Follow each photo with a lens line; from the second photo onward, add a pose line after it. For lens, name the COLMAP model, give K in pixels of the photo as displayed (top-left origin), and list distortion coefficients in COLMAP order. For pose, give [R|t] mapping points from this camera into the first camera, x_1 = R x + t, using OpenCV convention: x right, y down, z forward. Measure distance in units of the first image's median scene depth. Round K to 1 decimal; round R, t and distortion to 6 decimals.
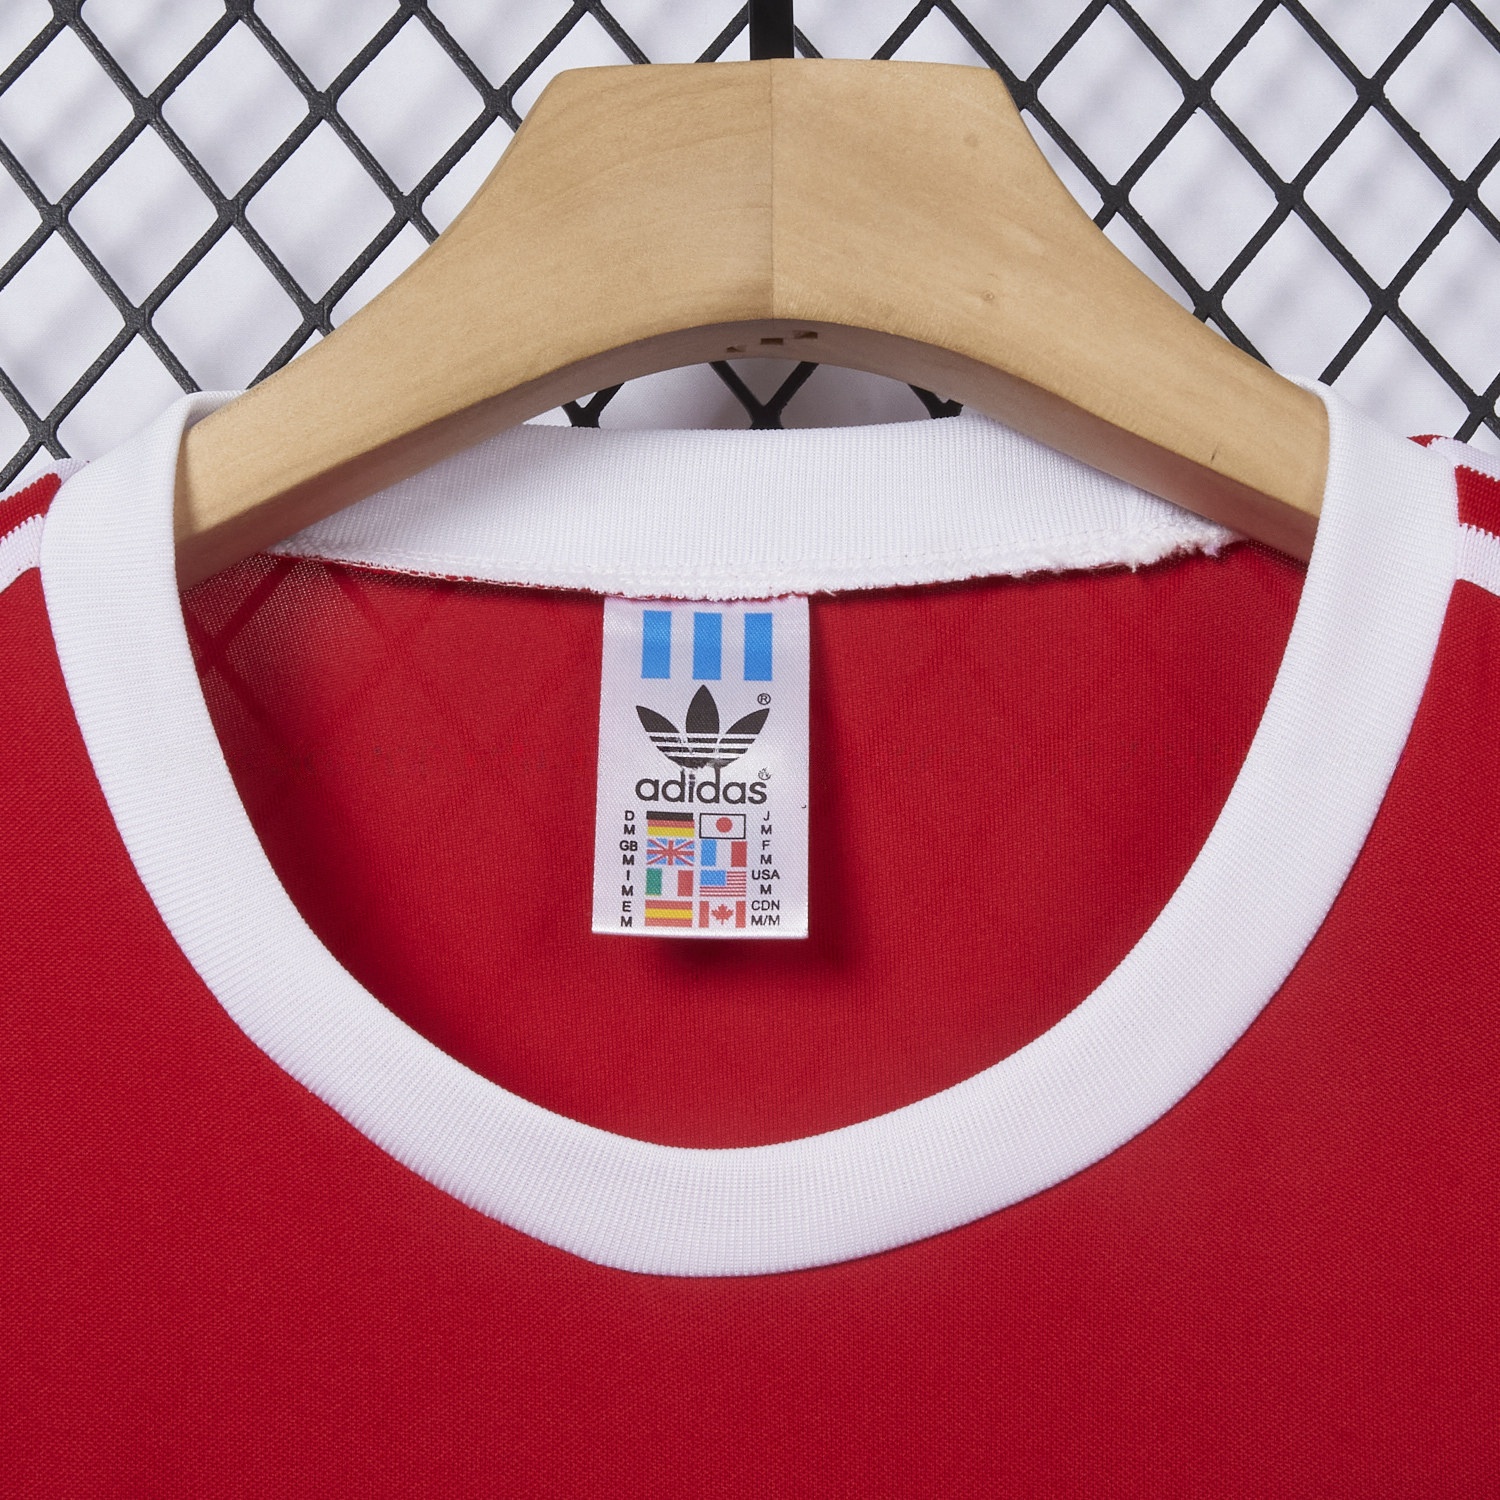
lens RADIAL K [[4318.1, 0, 749.5], [0, 4318.1, 747.5], [0, 0, 1]] dist [-0.060281, 0.000000]
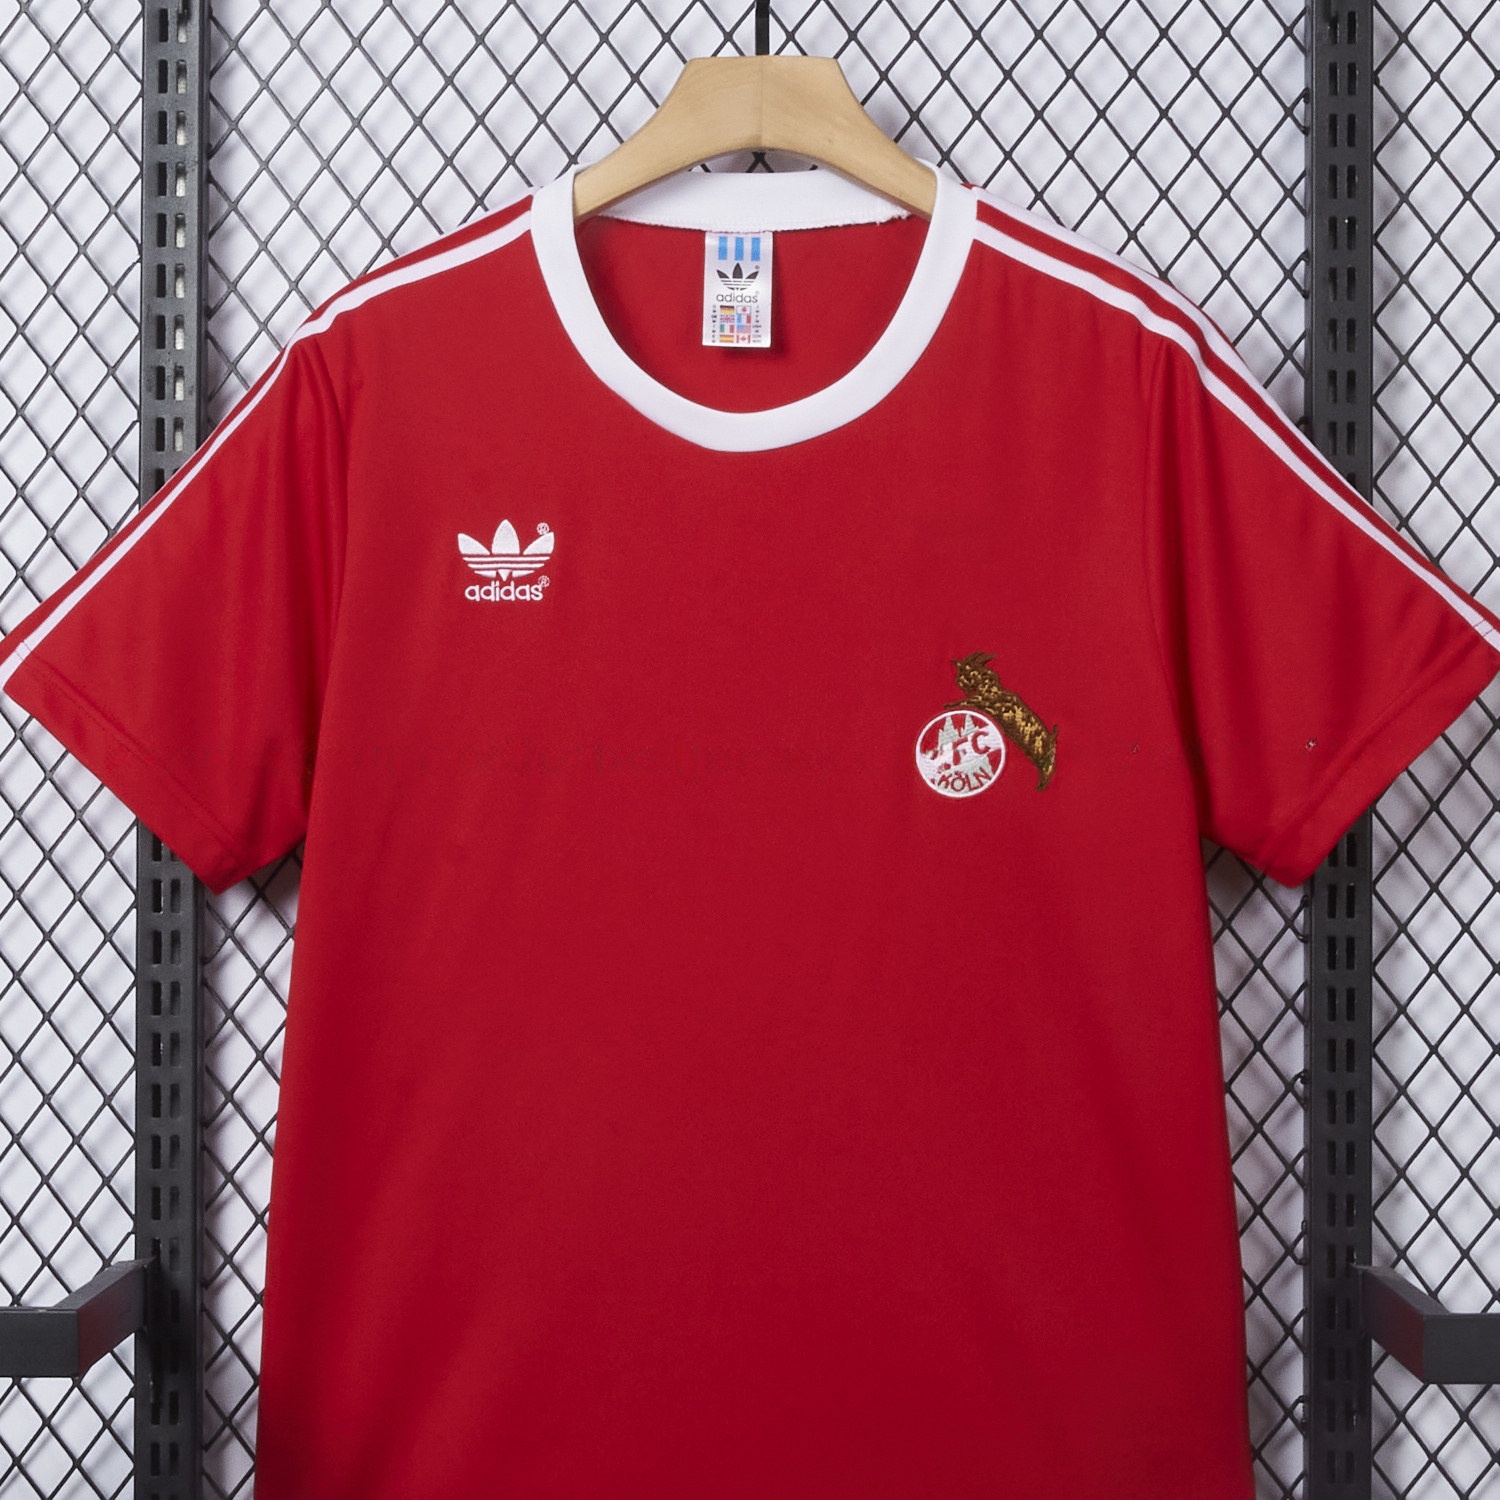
lens RADIAL K [[4318.1, 0, 748.9], [0, 4318.1, 752.7], [0, 0, 1]] dist [-0.060281, 0.000000]
pose [[0.999942, 0.010722, -0.001357, 0.005261], [-0.010269, 0.981716, 0.190074, -0.259674], [0.003370, -0.190049, 0.981769, -2.126661]]
